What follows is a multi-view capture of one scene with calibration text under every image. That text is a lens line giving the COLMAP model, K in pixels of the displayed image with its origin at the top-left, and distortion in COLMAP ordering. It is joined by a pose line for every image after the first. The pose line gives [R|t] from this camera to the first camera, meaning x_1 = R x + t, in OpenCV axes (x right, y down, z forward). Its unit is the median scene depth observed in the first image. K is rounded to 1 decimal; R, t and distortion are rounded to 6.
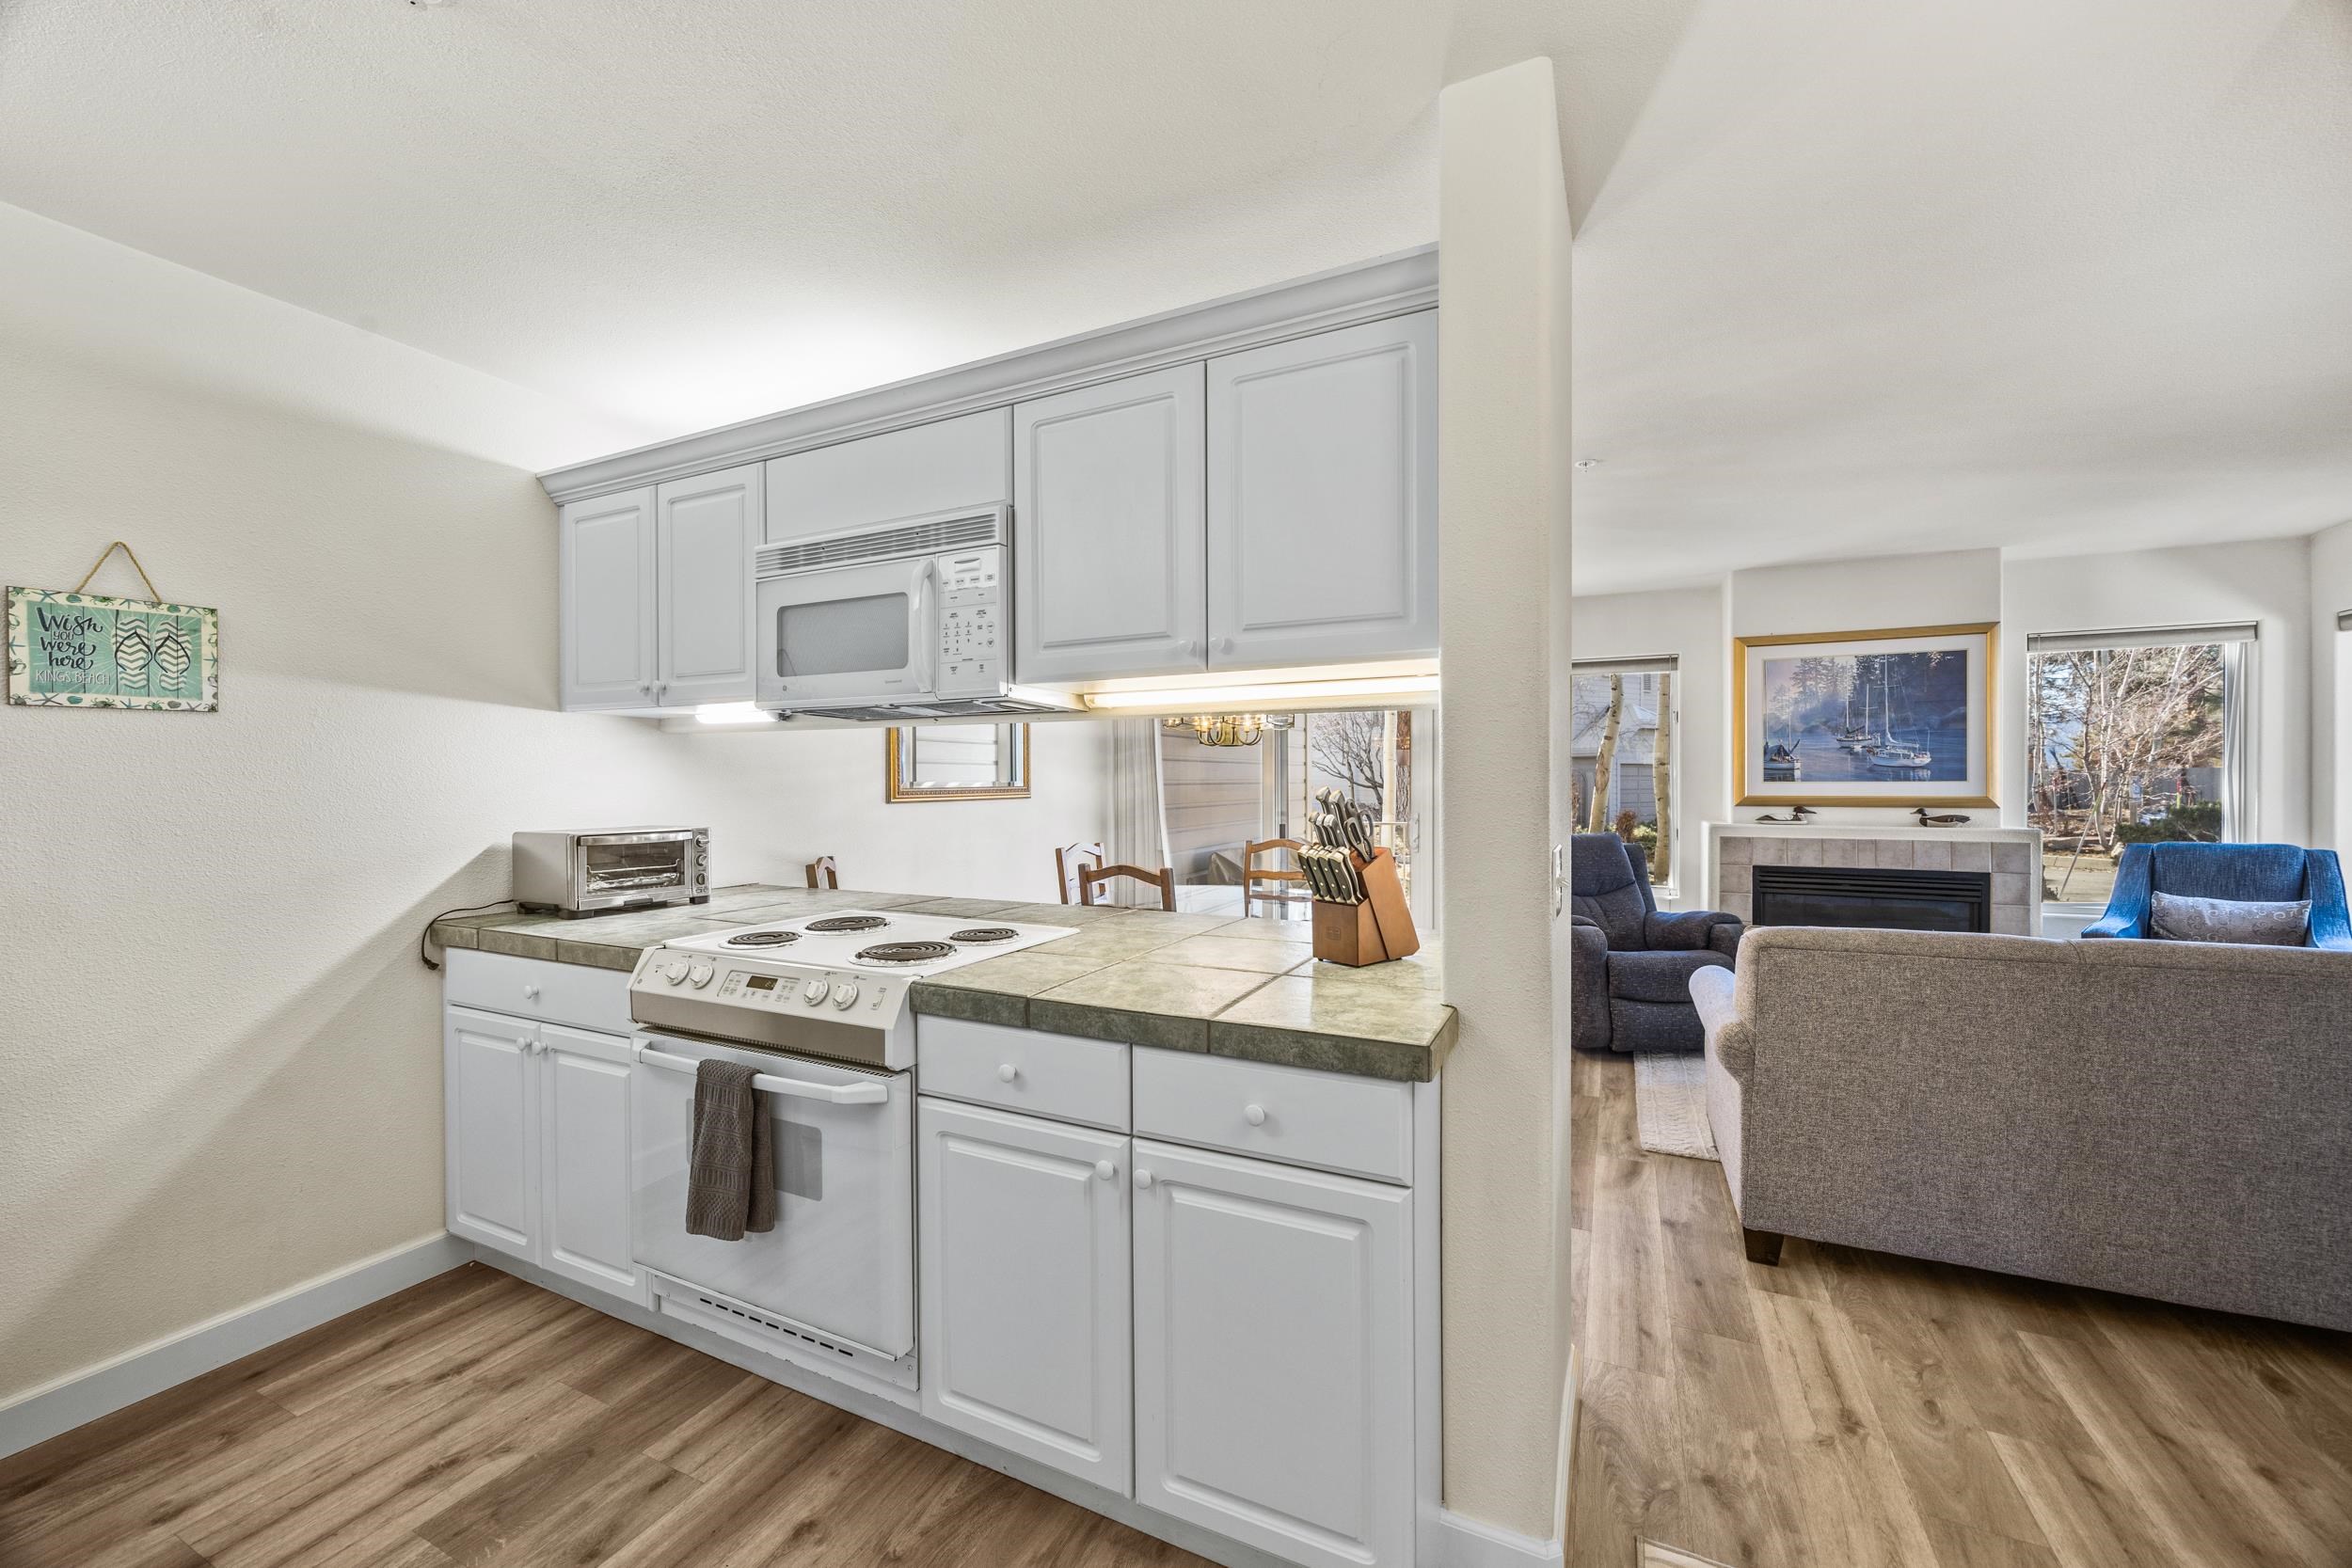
lens RADIAL K [[912.8, 0, 1175.3], [0, 912.8, 785.4], [0, 0, 1]] dist [0.003759, -0.000827]
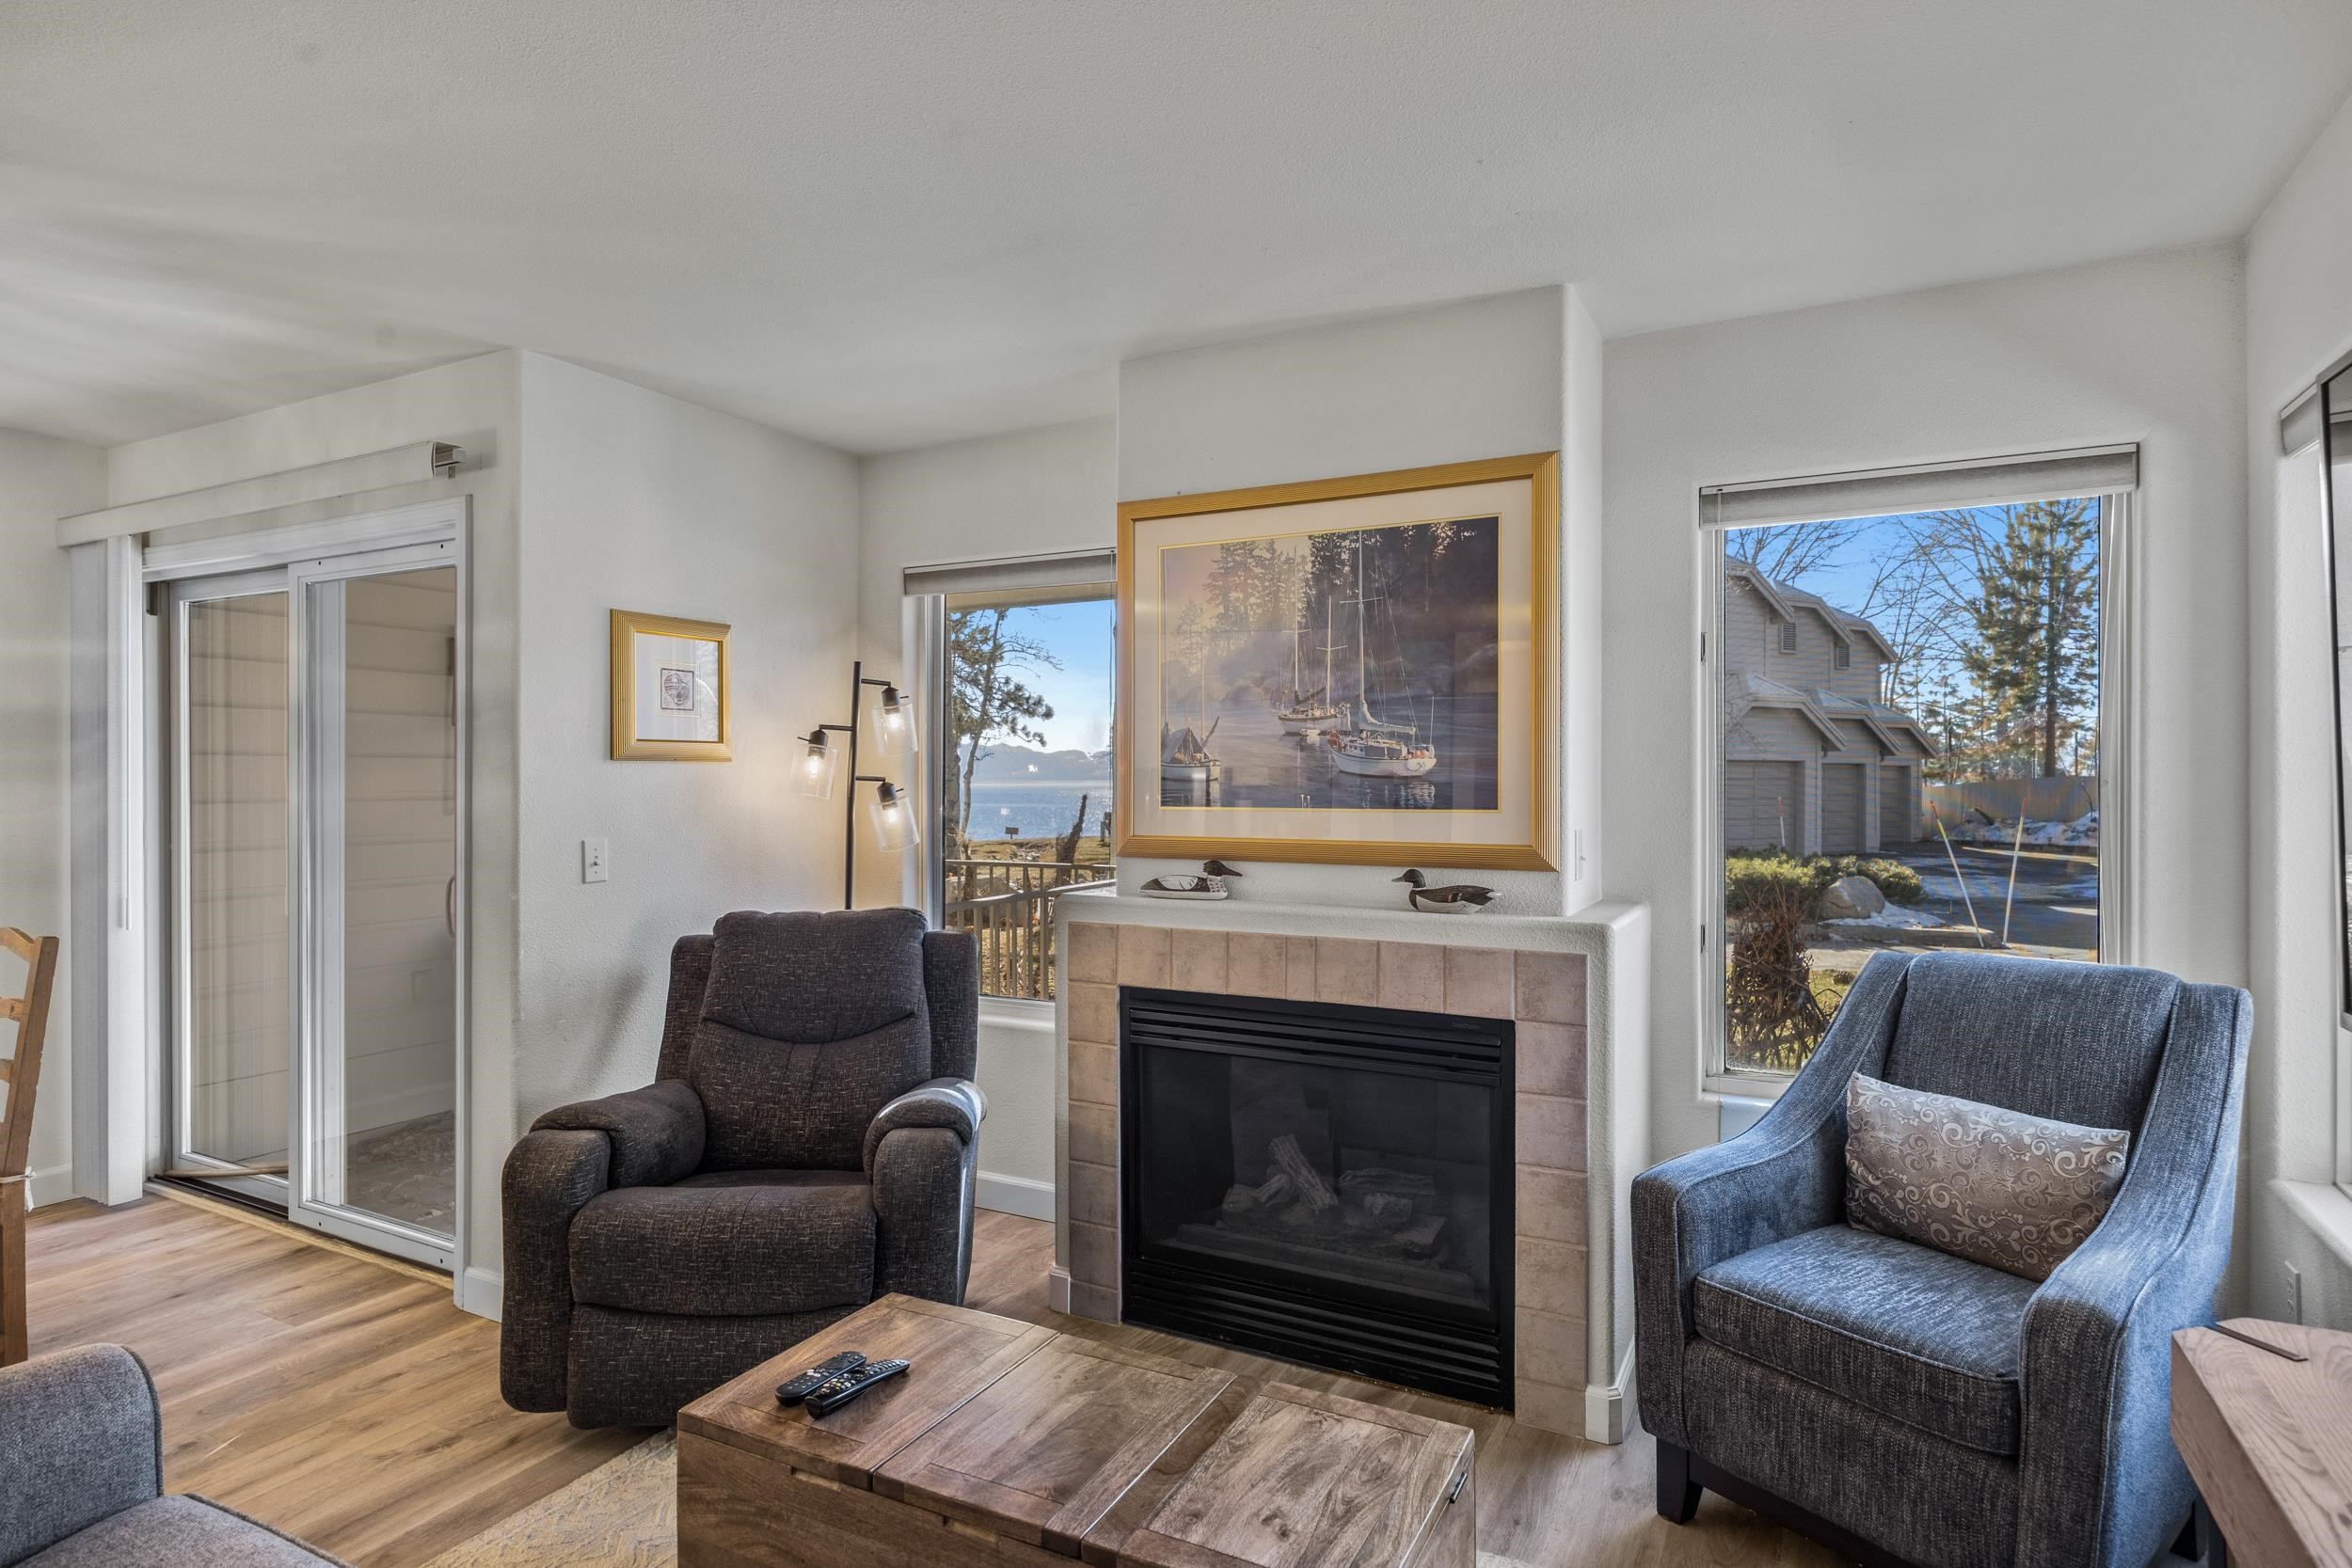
lens RADIAL K [[1274.1, 0, 1174.2], [0, 1274.1, 784.7], [0, 0, 1]] dist [0.002620, 0.000573]
pose [[0.999161, 0.004179, -0.040738, 1.333832], [-0.004146, 0.999991, 0.000895, -0.030988], [0.040741, -0.000725, 0.999169, 0.678581]]
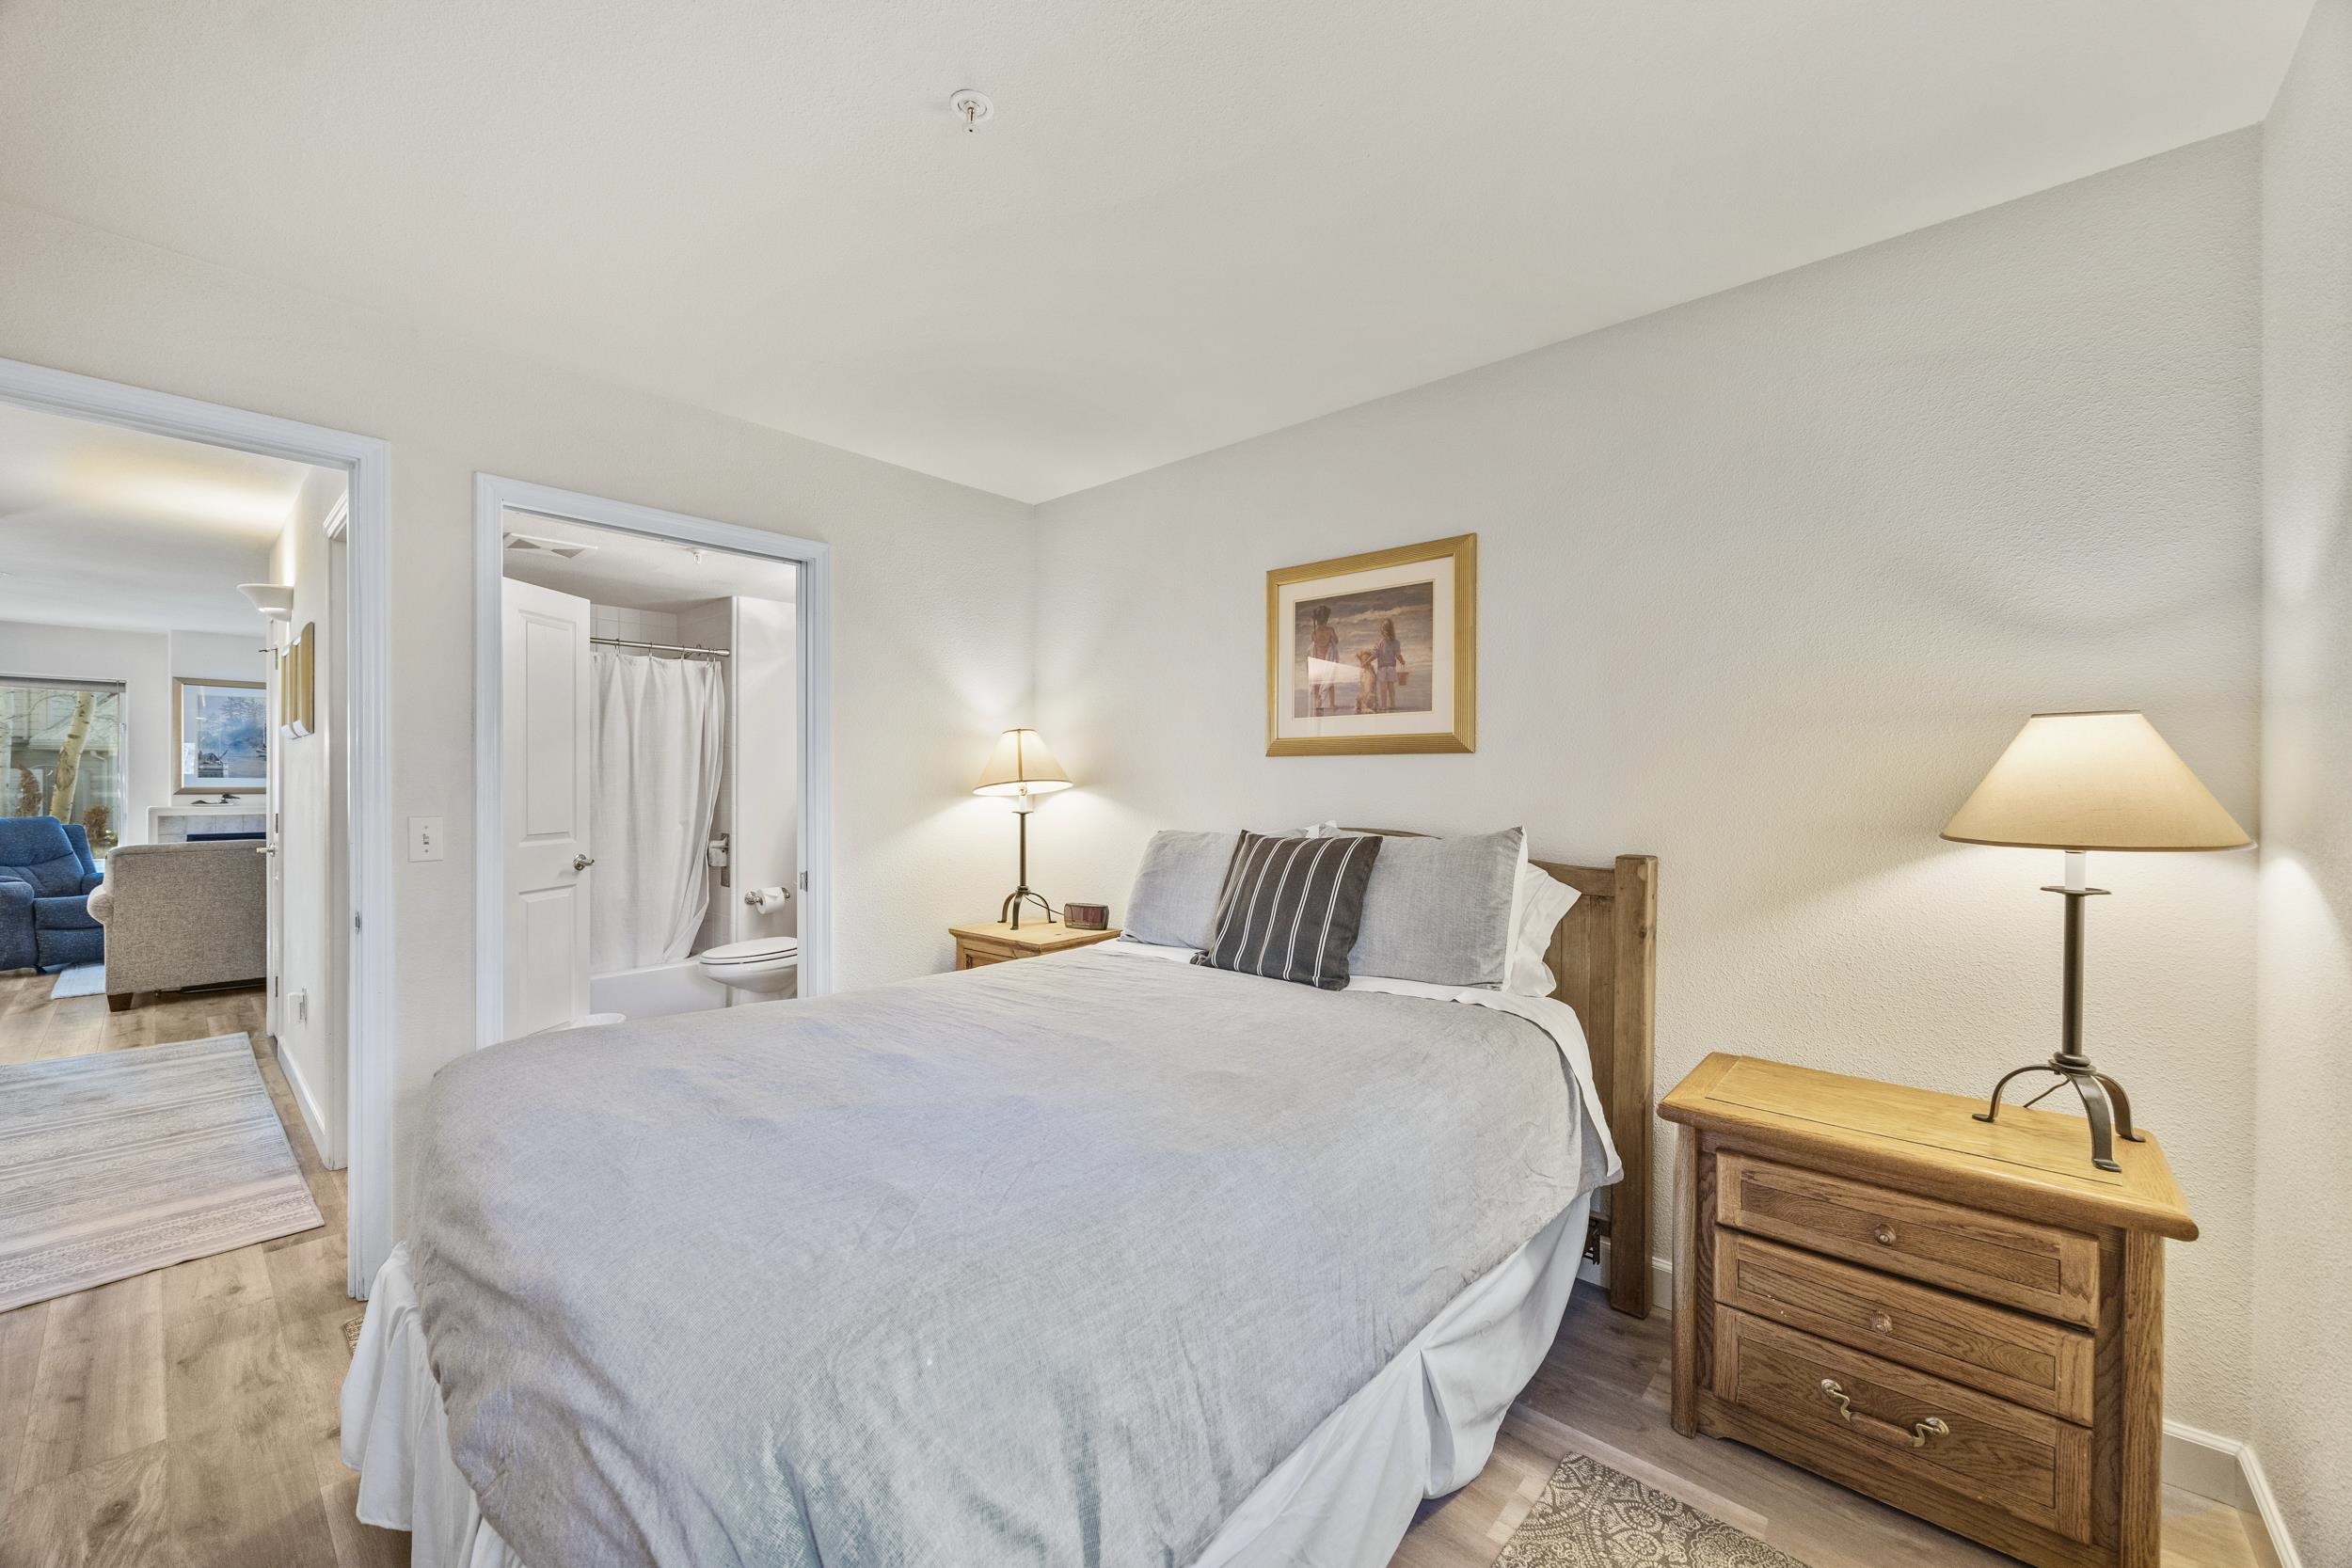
lens RADIAL K [[912.8, 0, 1168.9], [0, 912.8, 784.3], [0, 0, 1]] dist [0.003759, -0.000827]
pose [[0.277442, 0.003379, 0.960736, -0.658616], [0.001656, 0.999991, -0.003995, 0.029839], [-0.960741, 0.002699, 0.277434, -1.775029]]
